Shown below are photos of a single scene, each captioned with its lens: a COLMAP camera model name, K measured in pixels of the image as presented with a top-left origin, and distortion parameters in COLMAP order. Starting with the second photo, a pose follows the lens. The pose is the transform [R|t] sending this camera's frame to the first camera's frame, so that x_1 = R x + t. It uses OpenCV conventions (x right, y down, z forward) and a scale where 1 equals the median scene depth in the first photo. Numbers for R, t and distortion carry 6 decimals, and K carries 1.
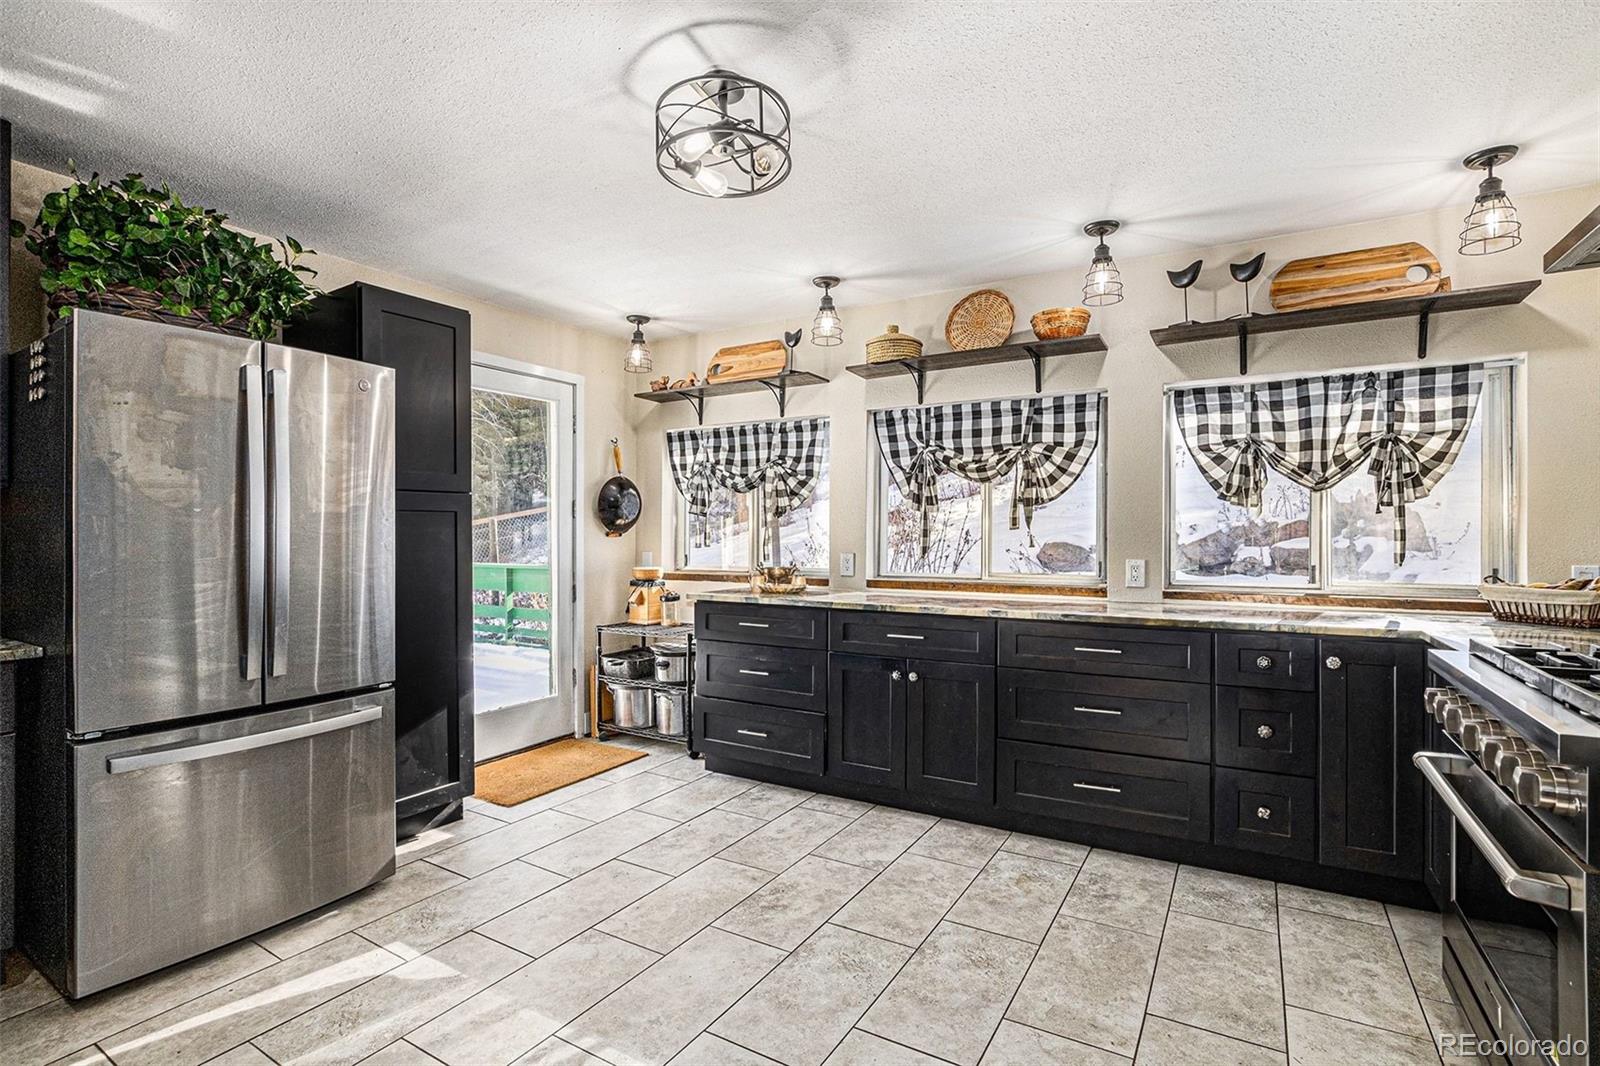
lens RADIAL K [[743.7, 0, 800.0], [0, 743.7, 533.0], [0, 0, 1]] dist [-0.027939, 0.001048]
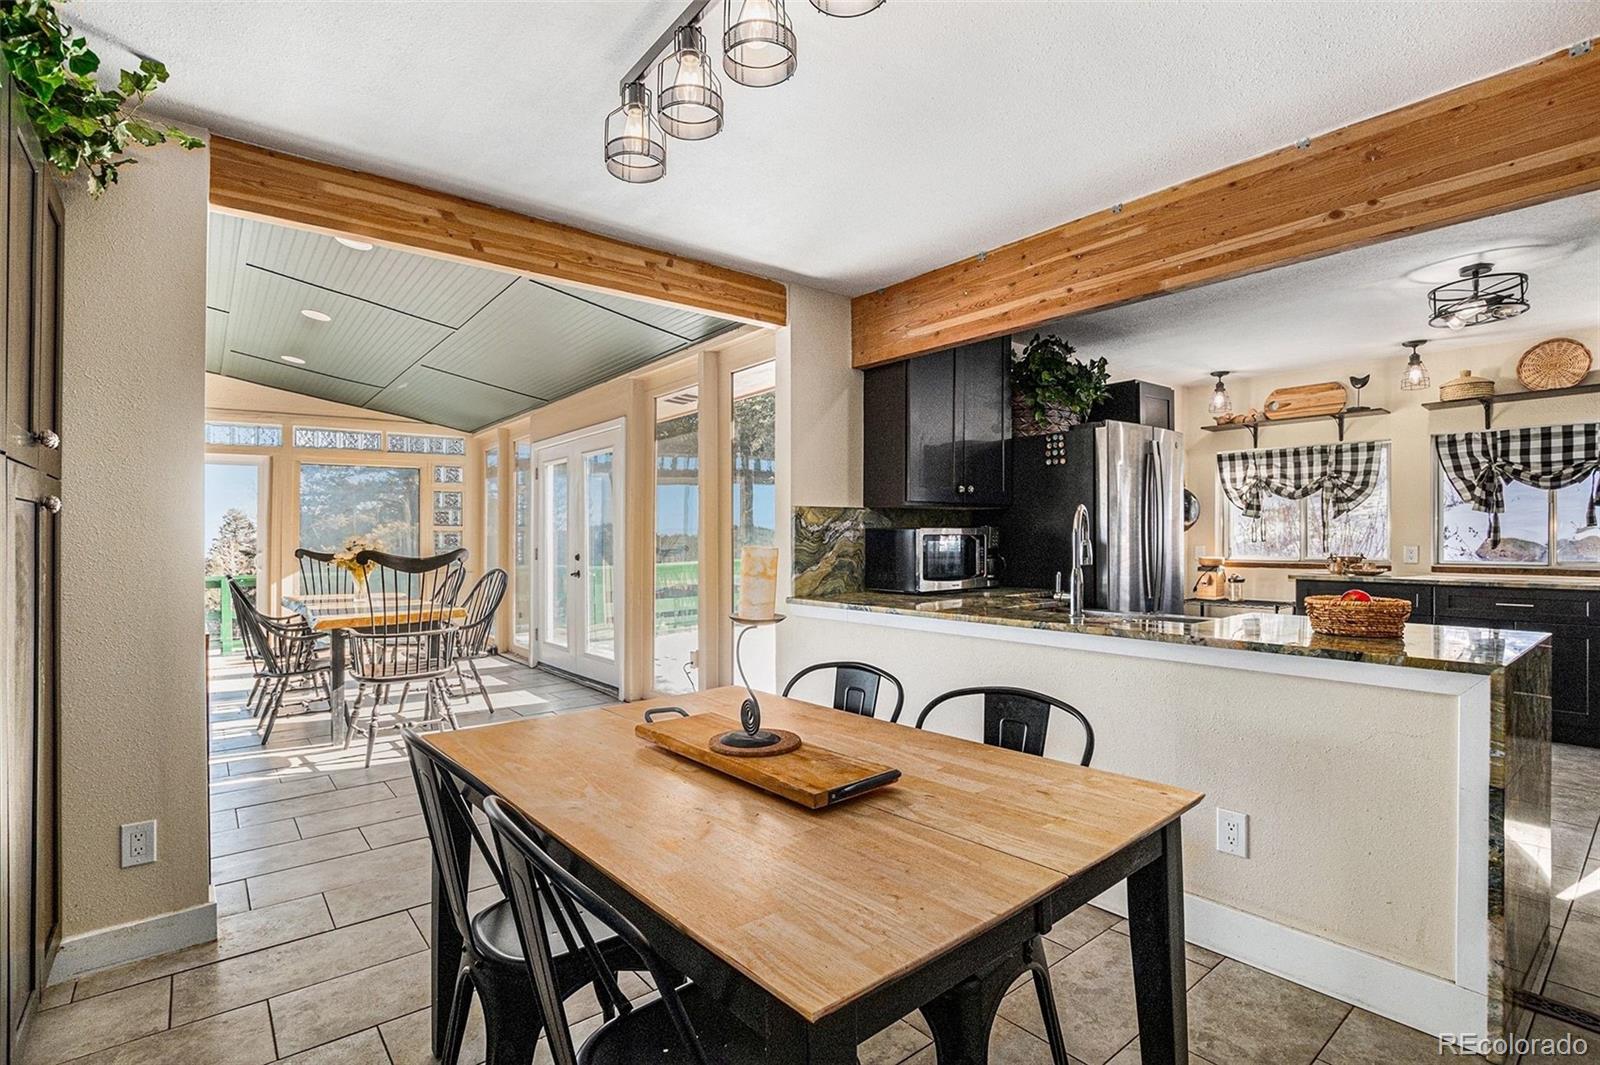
lens RADIAL K [[743.7, 0, 800.0], [0, 743.7, 532.5], [0, 0, 1]] dist [-0.027939, 0.001048]
pose [[0.942945, -0.005747, -0.332899, -0.507332], [0.006161, 0.999981, 0.000190, -0.002629], [0.332892, -0.002230, 0.942962, -0.538656]]
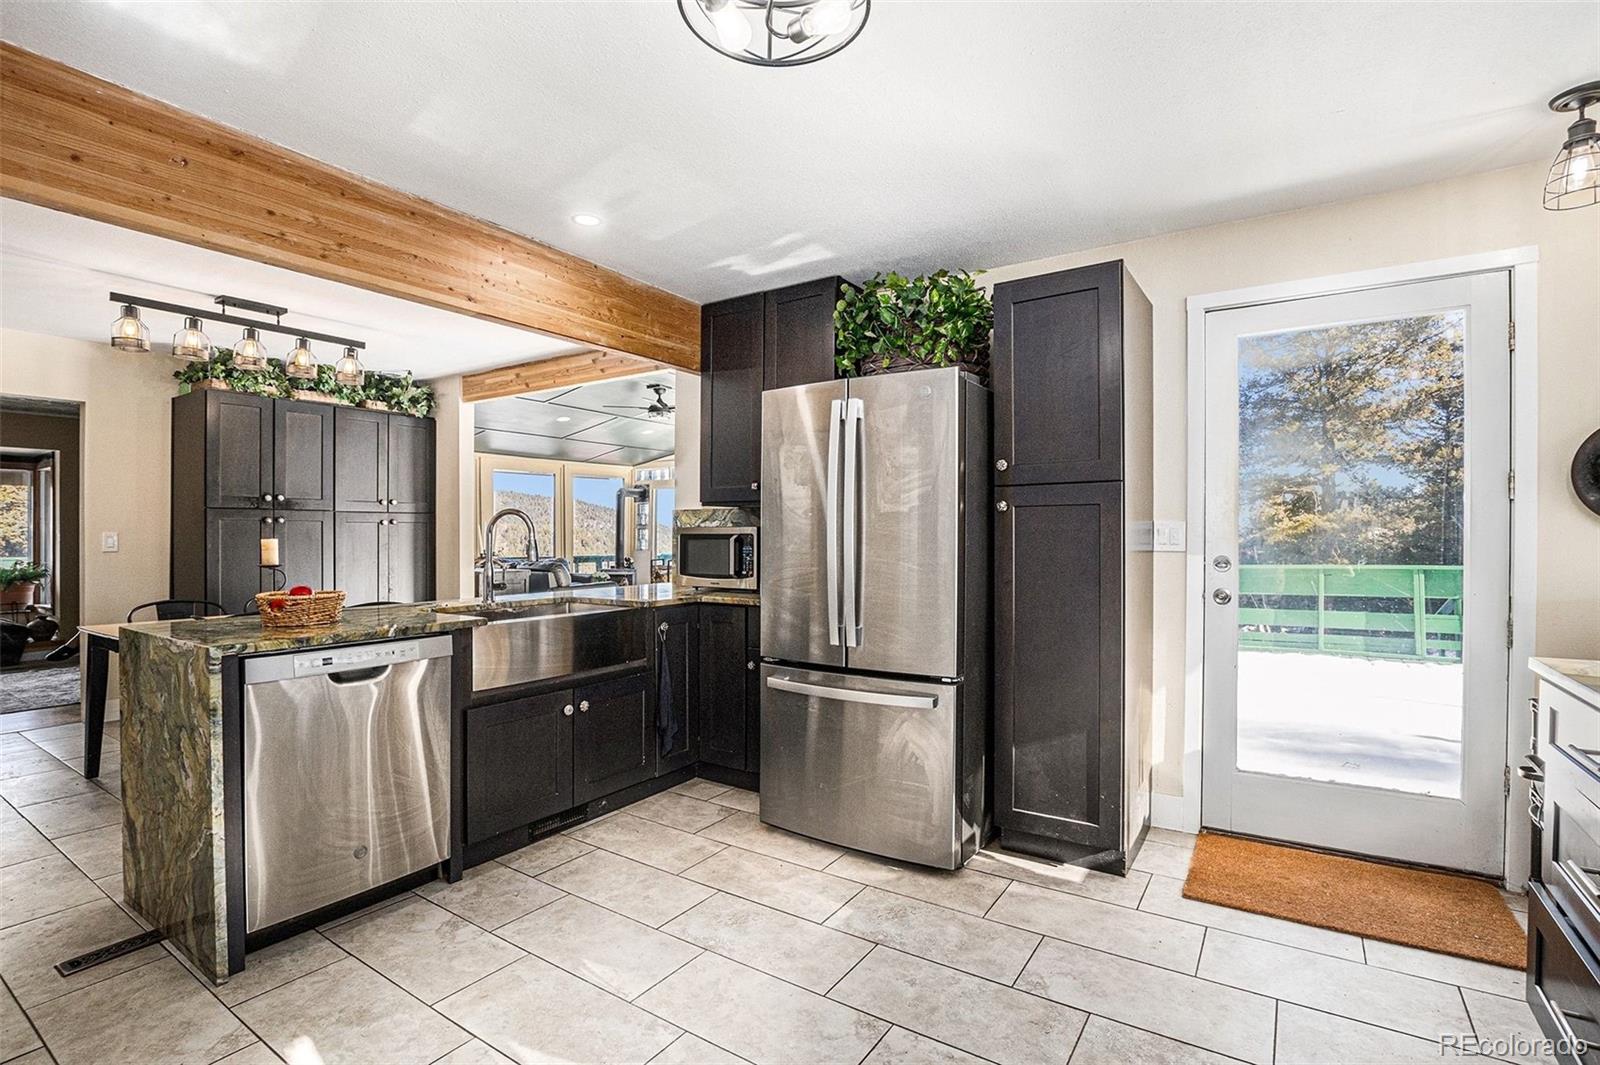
lens RADIAL K [[743.7, 0, 800.0], [0, 743.7, 532.5], [0, 0, 1]] dist [-0.027939, 0.001048]
pose [[-0.036183, 0.005739, -0.999329, 0.282815], [0.008553, 0.999949, 0.005433, -0.004391], [0.999309, -0.008350, -0.036230, 0.503736]]
